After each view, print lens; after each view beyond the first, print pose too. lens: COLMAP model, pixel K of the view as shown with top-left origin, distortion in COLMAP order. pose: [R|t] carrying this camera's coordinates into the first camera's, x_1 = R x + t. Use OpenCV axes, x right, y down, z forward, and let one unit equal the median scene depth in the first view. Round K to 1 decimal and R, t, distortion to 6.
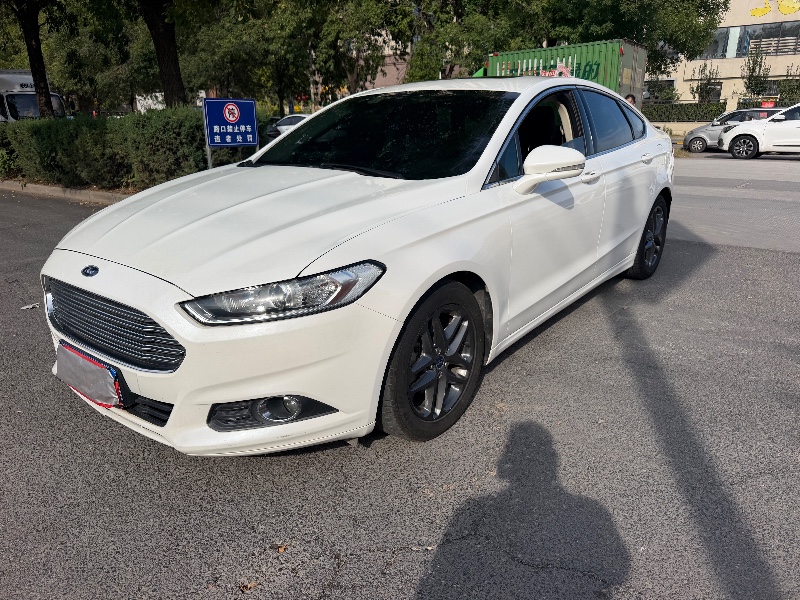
lens RADIAL K [[559.2, 0, 402.3], [0, 559.2, 302.6], [0, 0, 1]] dist [-0.000335, -0.006847]
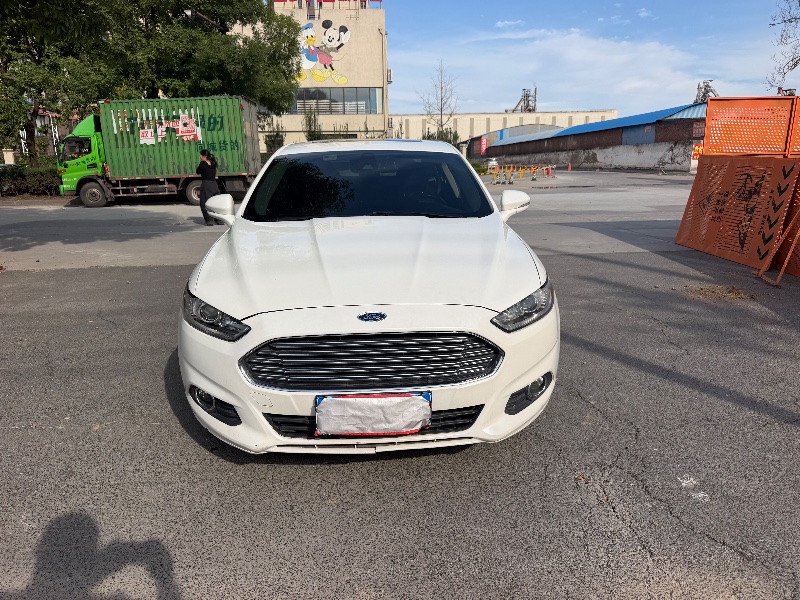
lens RADIAL K [[559.2, 0, 402.3], [0, 559.2, 302.6], [0, 0, 1]] dist [-0.000335, -0.006847]
pose [[0.741208, -0.167431, 0.650060, -0.138621], [0.217222, 0.976115, 0.003730, -0.008554], [-0.635157, 0.138443, 0.759874, 0.015647]]
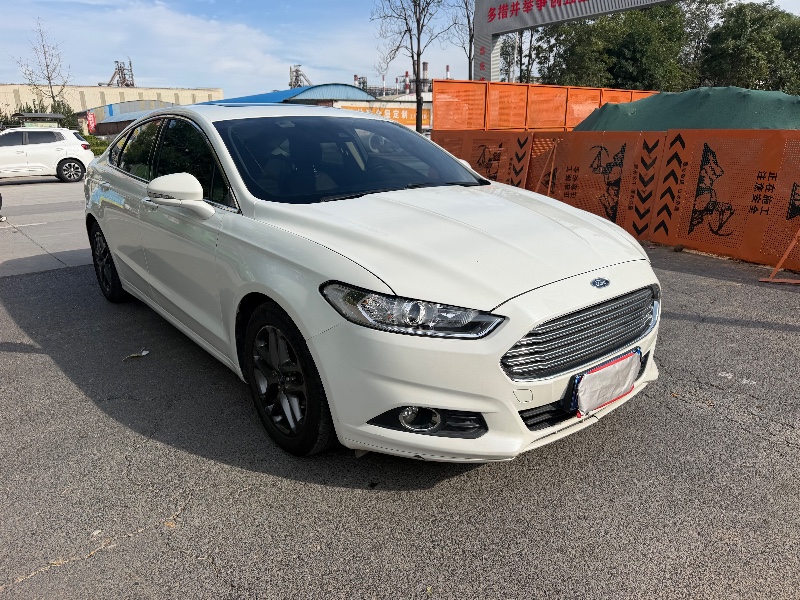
lens RADIAL K [[561.4, 0, 381.6], [0, 561.4, 297.0], [0, 0, 1]] dist [0.001761, -0.001993]
pose [[0.216525, -0.268577, 0.938607, -0.189512], [0.318566, 0.928228, 0.192118, -0.042273], [-0.922840, 0.257410, 0.286544, 0.123900]]
